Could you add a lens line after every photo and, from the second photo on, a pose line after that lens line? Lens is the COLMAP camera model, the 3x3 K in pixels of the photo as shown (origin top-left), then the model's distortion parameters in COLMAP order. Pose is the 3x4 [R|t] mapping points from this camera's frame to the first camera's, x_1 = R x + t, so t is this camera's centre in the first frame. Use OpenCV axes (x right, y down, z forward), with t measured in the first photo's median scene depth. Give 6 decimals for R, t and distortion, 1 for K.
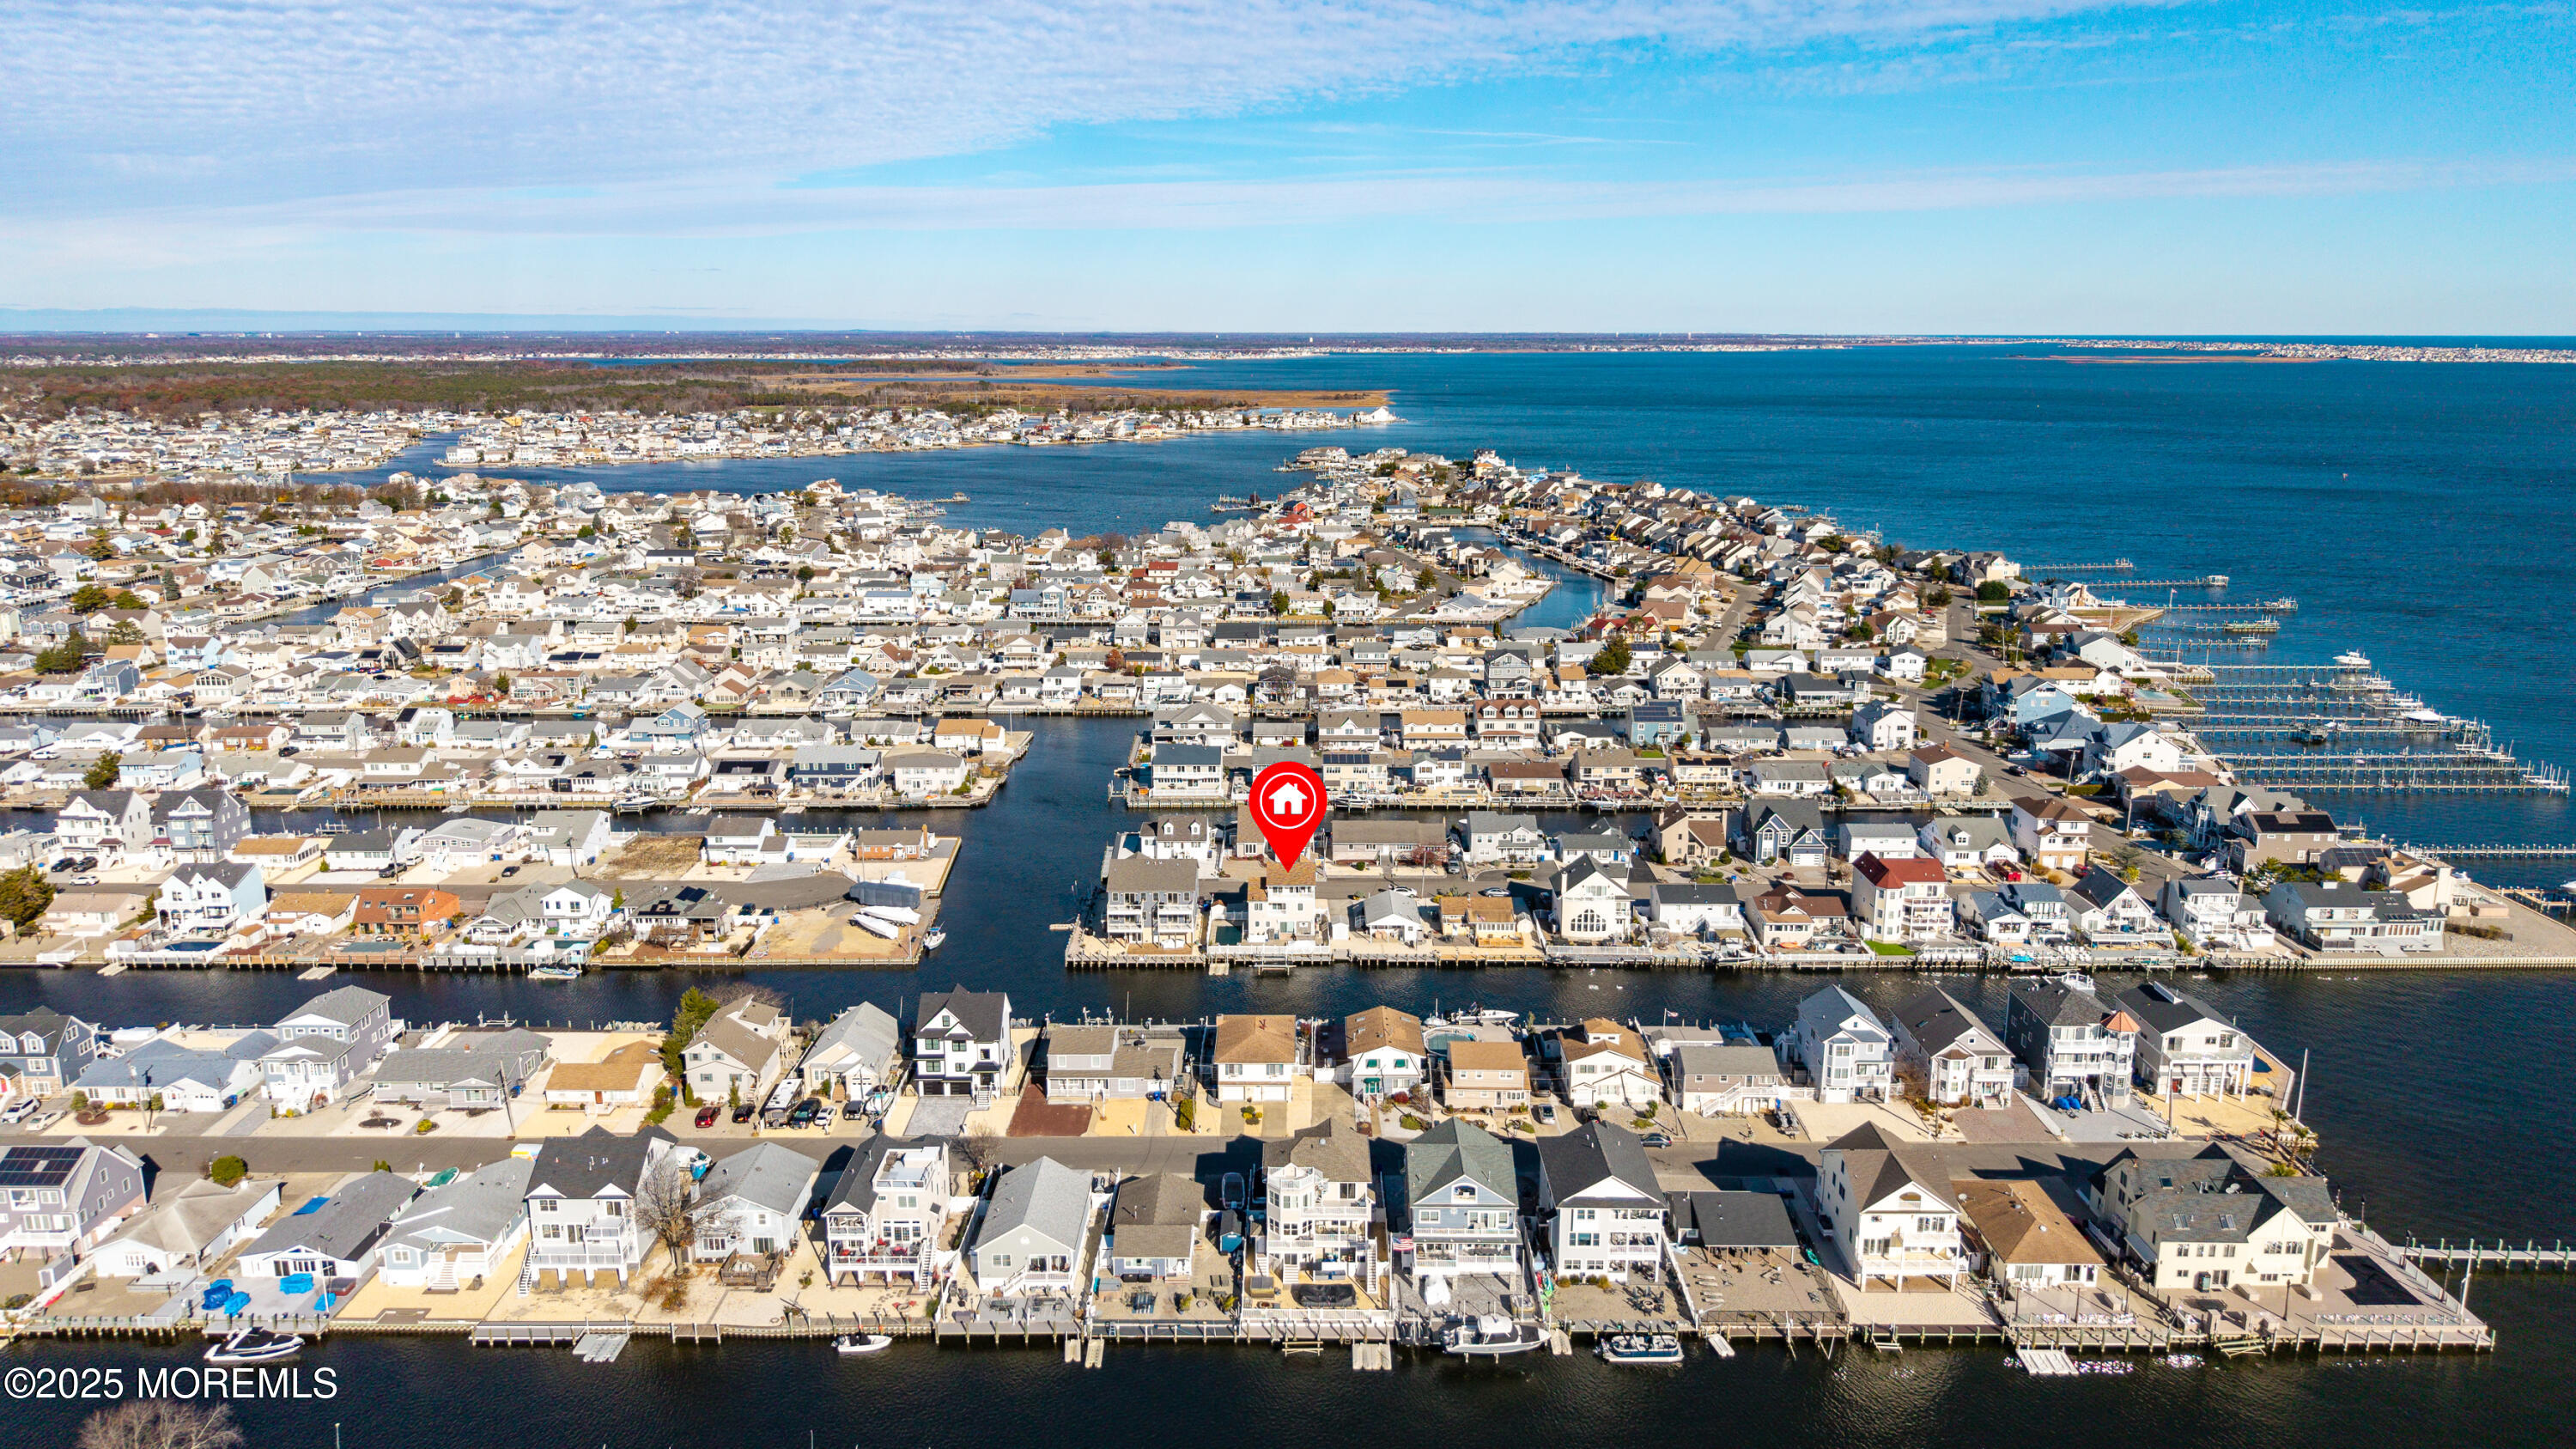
lens RADIAL K [[1755.3, 0, 1288.0], [0, 1755.3, 724.5], [0, 0, 1]] dist [0.002334, -0.001716]
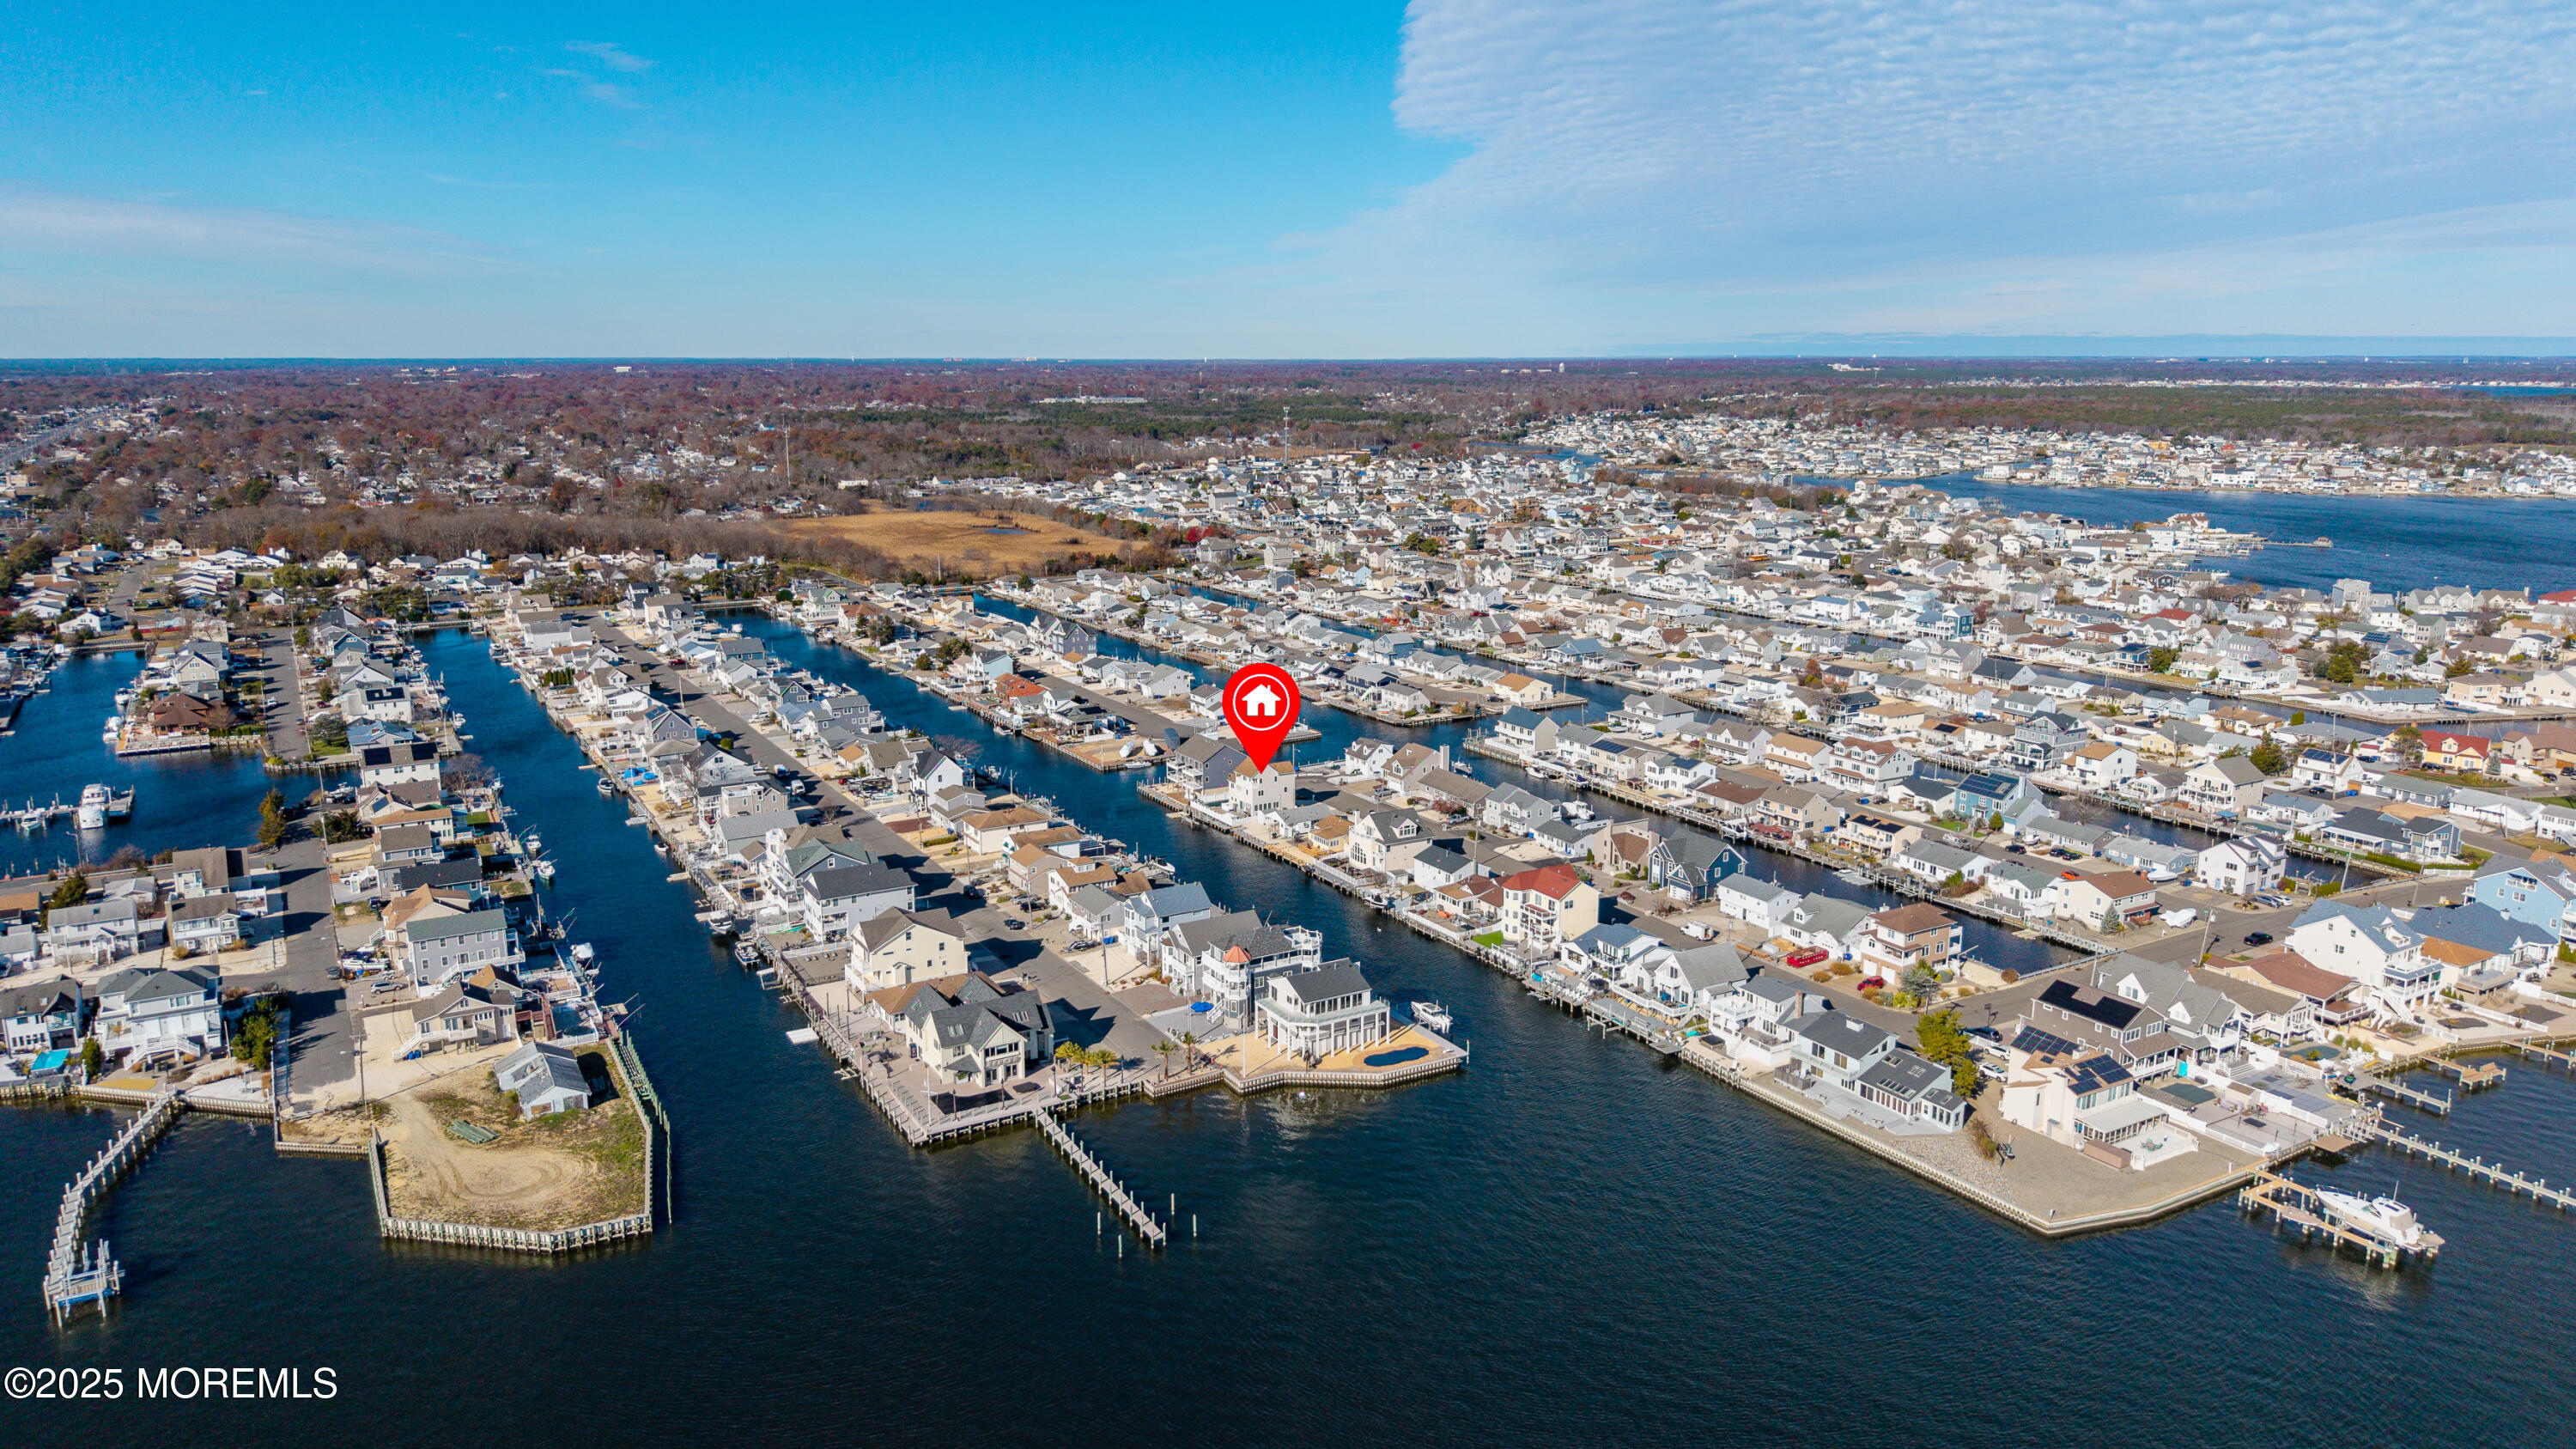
lens RADIAL K [[1781.1, 0, 1288.8], [0, 1781.1, 584.5], [0, 0, 1]] dist [0.007952, -0.001571]
pose [[0.504948, 0.112584, -0.855776, 0.894274], [-0.191545, 0.981352, 0.016084, -0.060103], [0.841628, 0.155799, 0.517096, 0.226415]]
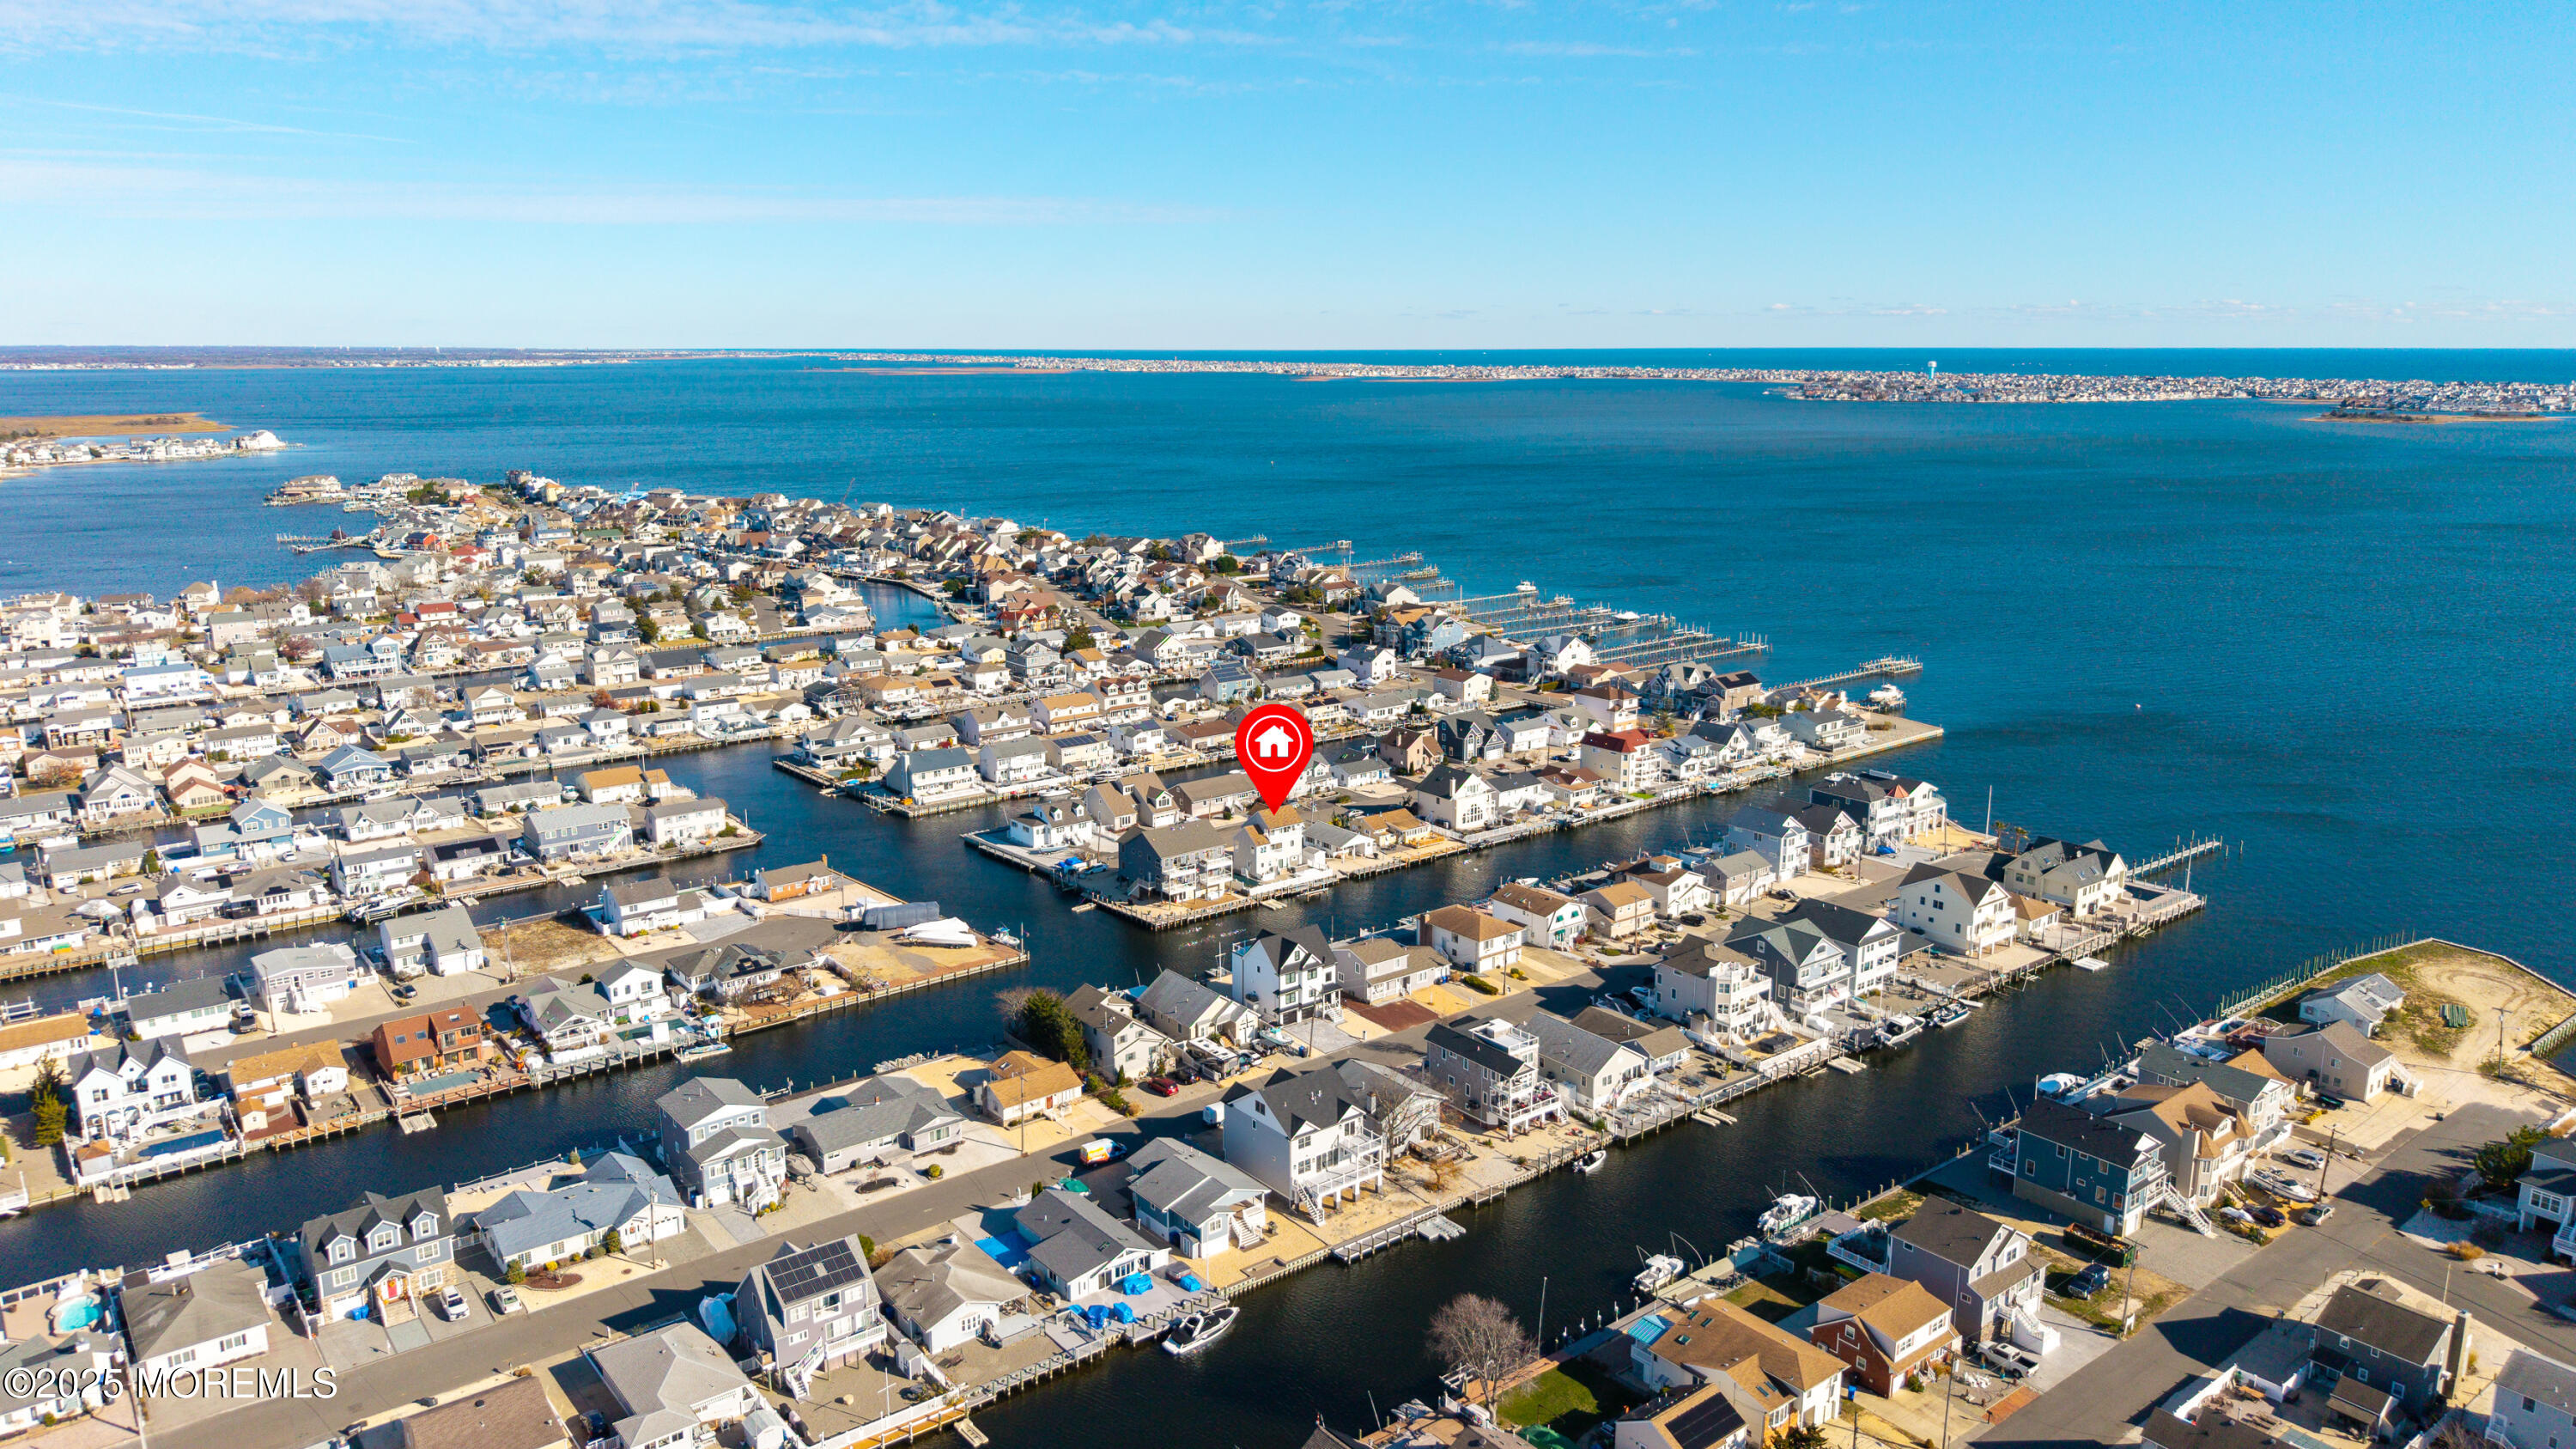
lens RADIAL K [[1768.6, 0, 1288.0], [0, 1768.6, 724.5], [0, 0, 1]] dist [0.027019, -0.033437]
pose [[0.778048, -0.133058, 0.613951, -0.530408], [0.139253, 0.989528, 0.037982, -0.013467], [-0.612576, 0.055942, 0.788429, 0.060731]]
